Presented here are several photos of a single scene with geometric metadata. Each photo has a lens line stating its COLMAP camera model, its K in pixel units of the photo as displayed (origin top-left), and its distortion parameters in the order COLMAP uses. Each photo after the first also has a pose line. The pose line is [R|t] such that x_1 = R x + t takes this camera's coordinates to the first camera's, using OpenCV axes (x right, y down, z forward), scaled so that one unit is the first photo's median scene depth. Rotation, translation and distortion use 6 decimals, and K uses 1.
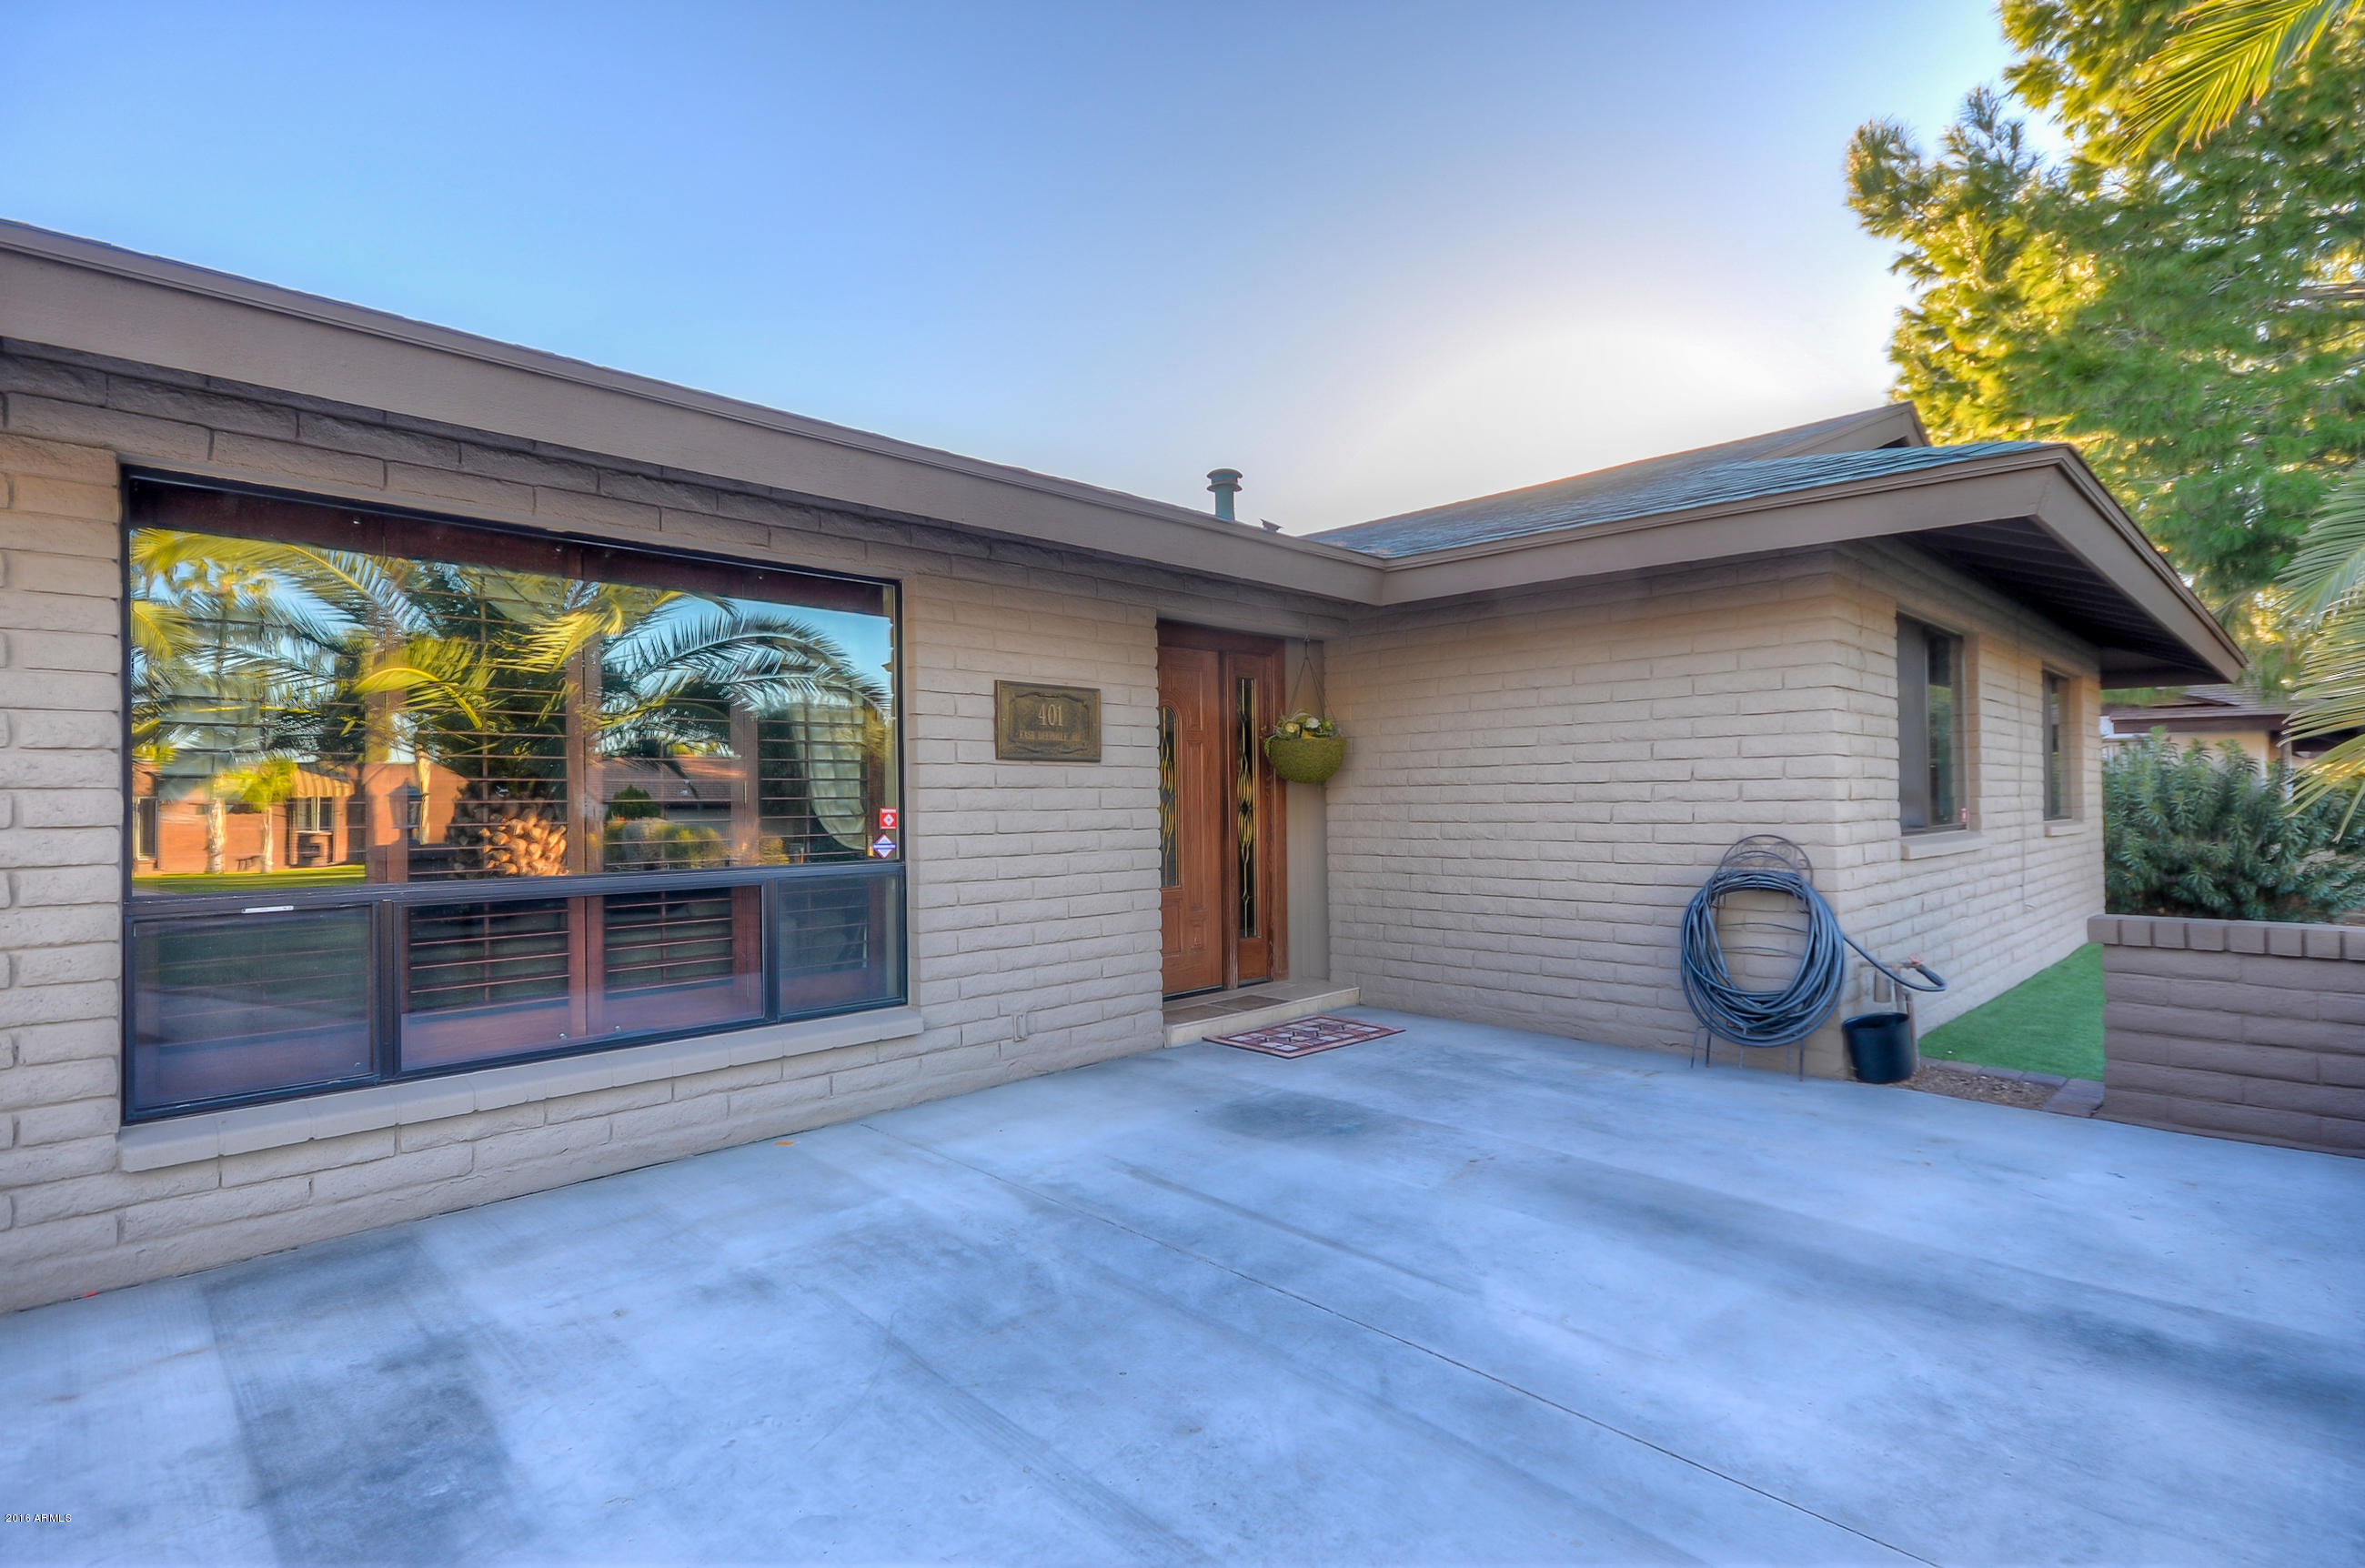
lens RADIAL K [[1156.8, 0, 1182.5], [0, 1156.8, 784.0], [0, 0, 1]] dist [0.001497, 0.000200]
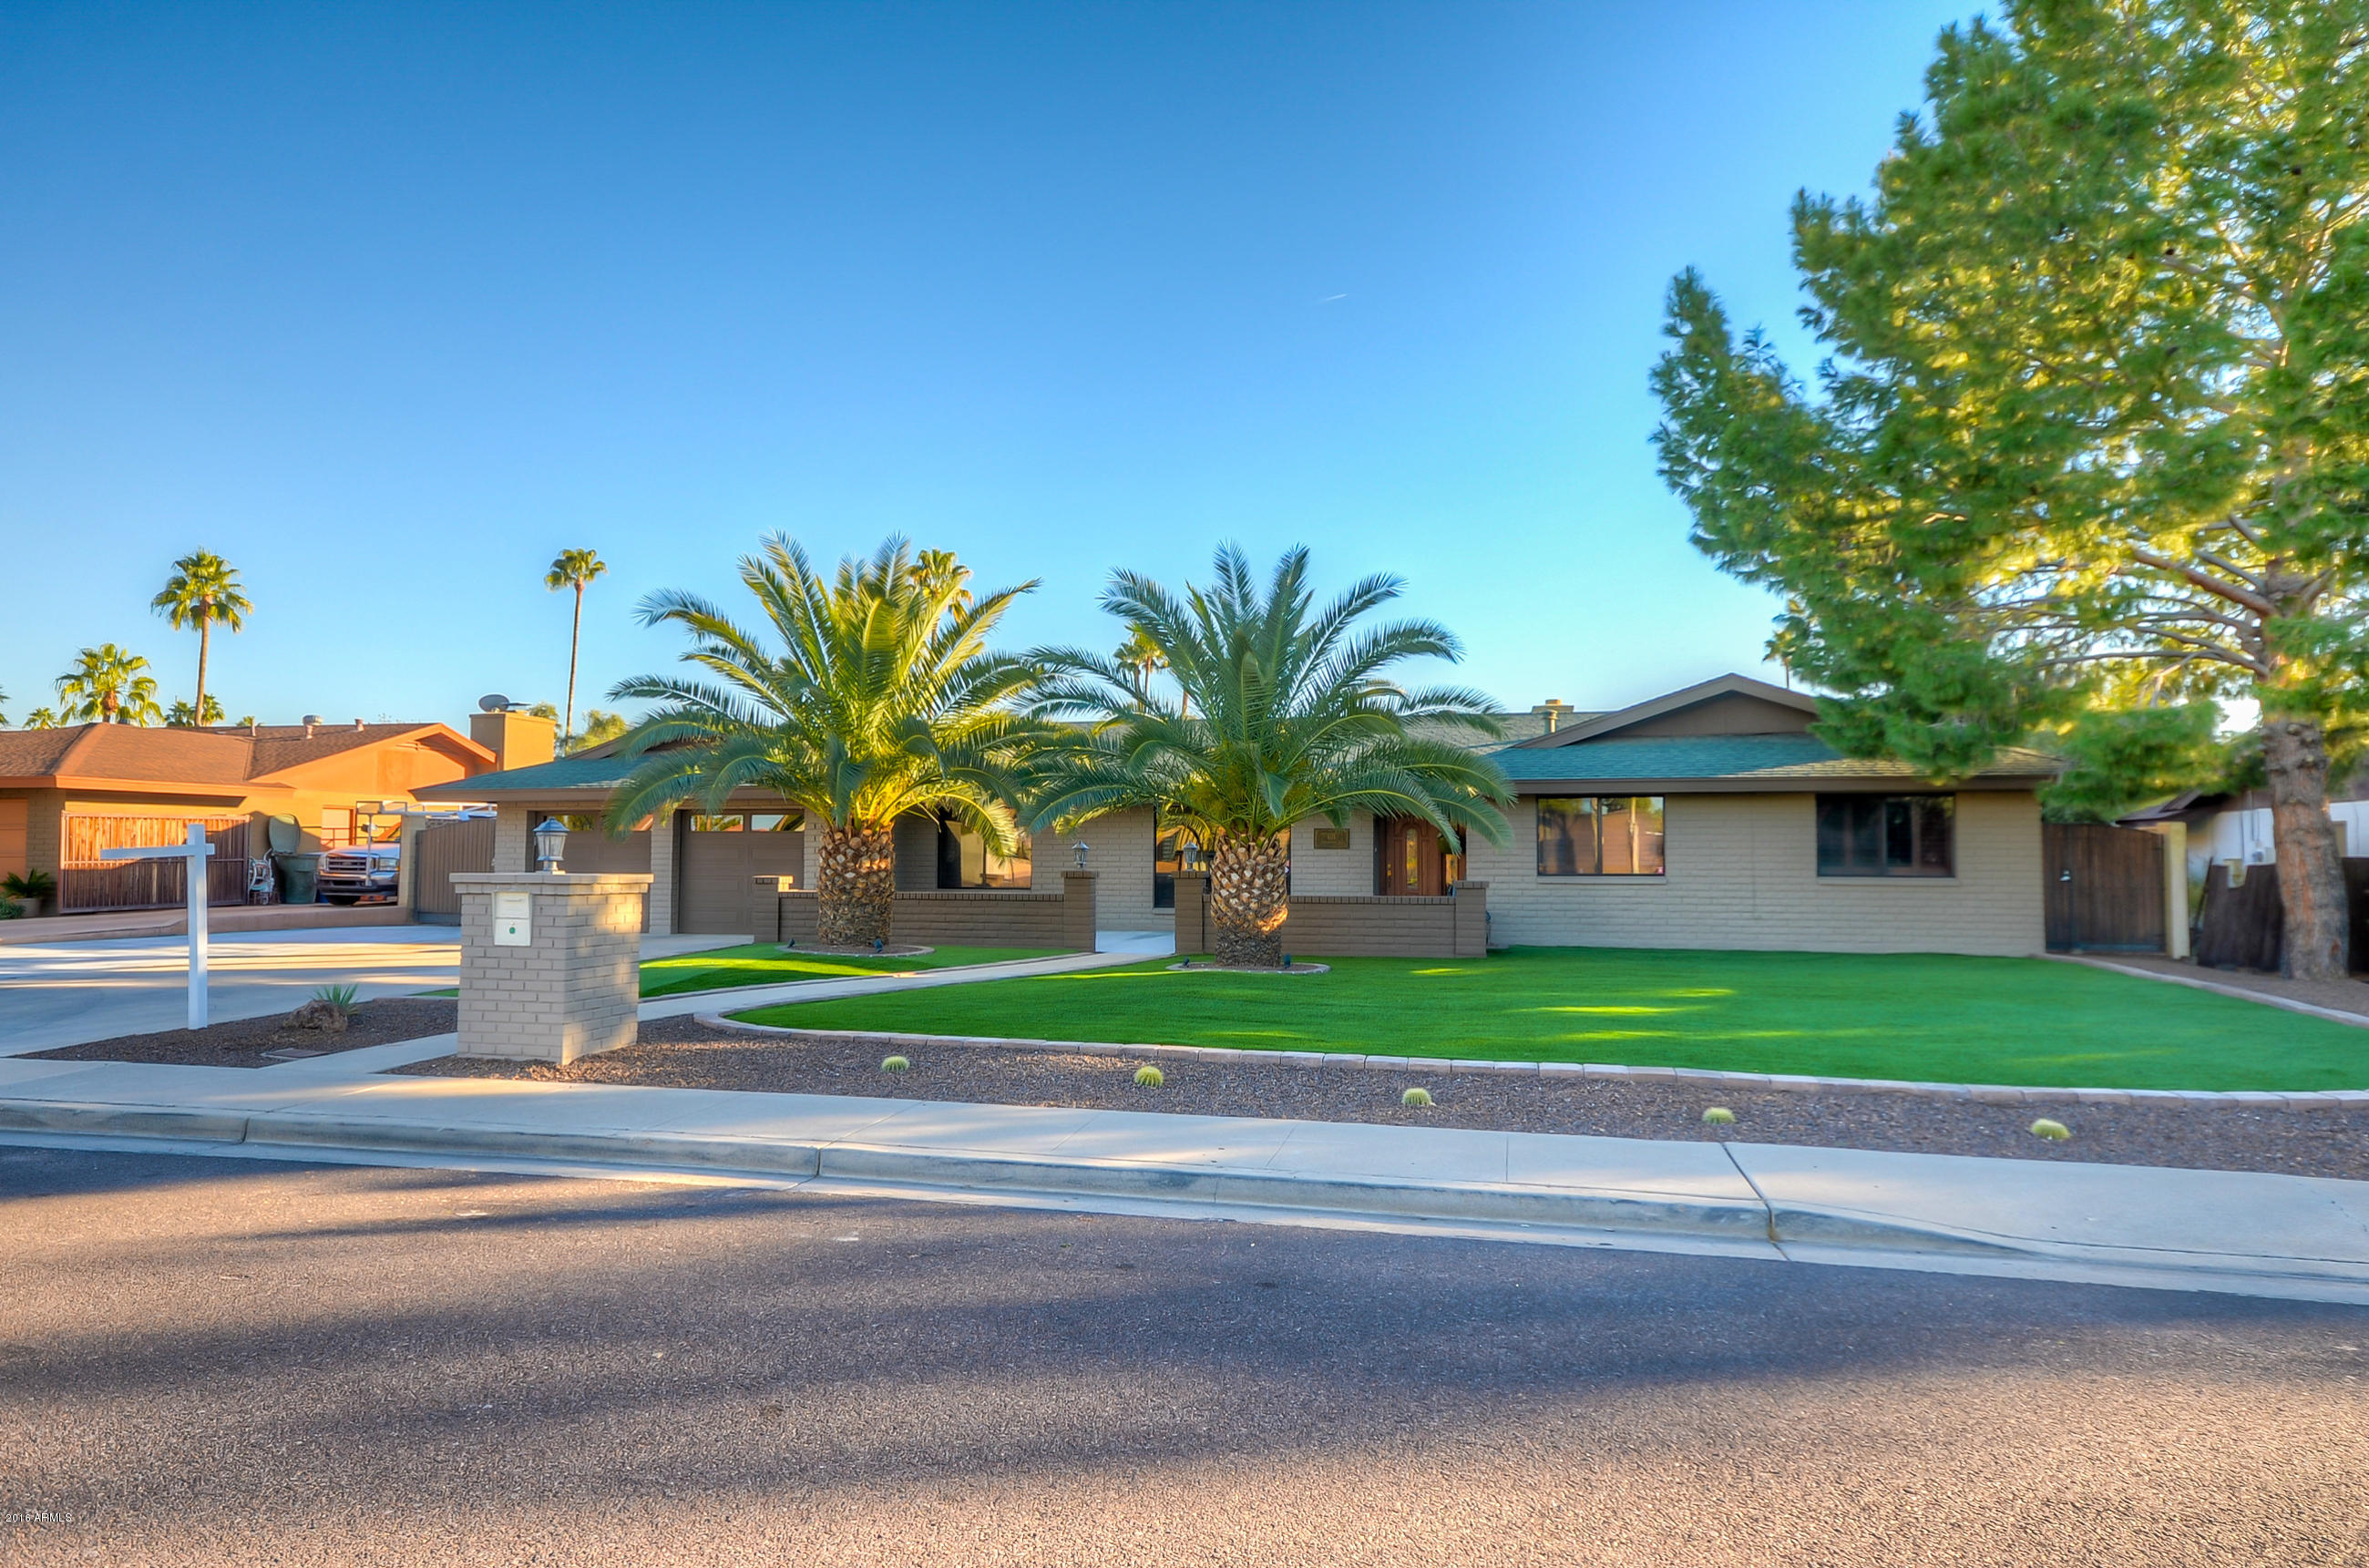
lens RADIAL K [[1405.5, 0, 1184.5], [0, 1405.5, 784.0], [0, 0, 1]] dist [0.002314, 0.000142]
pose [[0.517304, -0.035047, -0.855084, 3.361949], [0.004674, 0.999262, -0.038129, -0.055286], [0.855789, 0.015728, 0.517086, -1.683780]]
